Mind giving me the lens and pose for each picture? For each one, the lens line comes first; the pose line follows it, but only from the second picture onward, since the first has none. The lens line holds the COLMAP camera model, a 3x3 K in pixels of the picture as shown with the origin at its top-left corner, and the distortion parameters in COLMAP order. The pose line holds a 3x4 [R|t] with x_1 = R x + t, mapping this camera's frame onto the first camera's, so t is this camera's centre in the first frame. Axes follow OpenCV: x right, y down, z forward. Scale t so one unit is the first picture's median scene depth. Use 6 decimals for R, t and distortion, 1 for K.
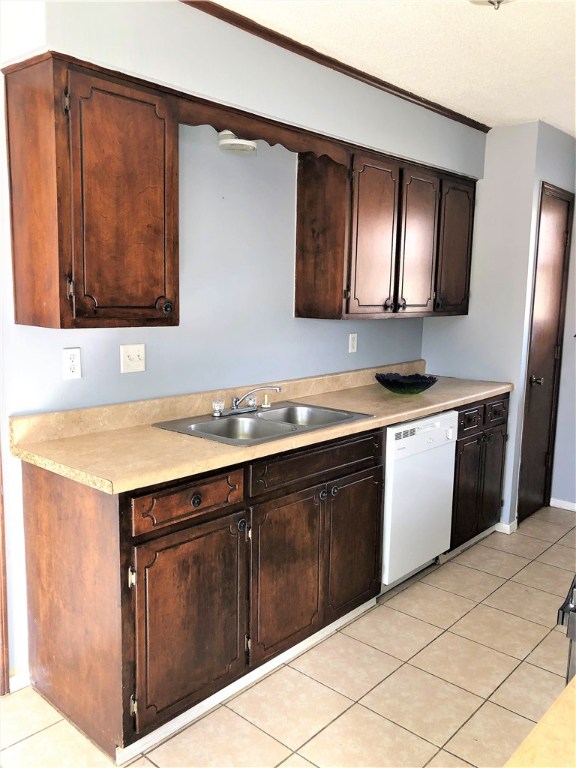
lens RADIAL K [[634.4, 0, 288.0], [0, 634.4, 384.0], [0, 0, 1]] dist [0.005679, 0.001790]
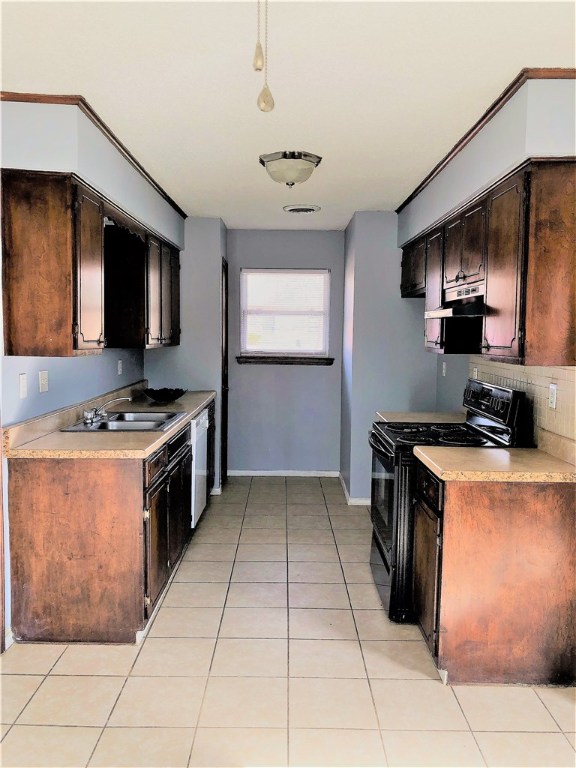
lens RADIAL K [[634.4, 0, 288.0], [0, 634.4, 384.0], [0, 0, 1]] dist [0.005679, 0.001790]
pose [[0.741891, -0.061021, 0.667739, -0.628891], [0.095444, 0.995320, -0.015087, 0.027674], [-0.663693, 0.074924, 0.744243, -0.256059]]
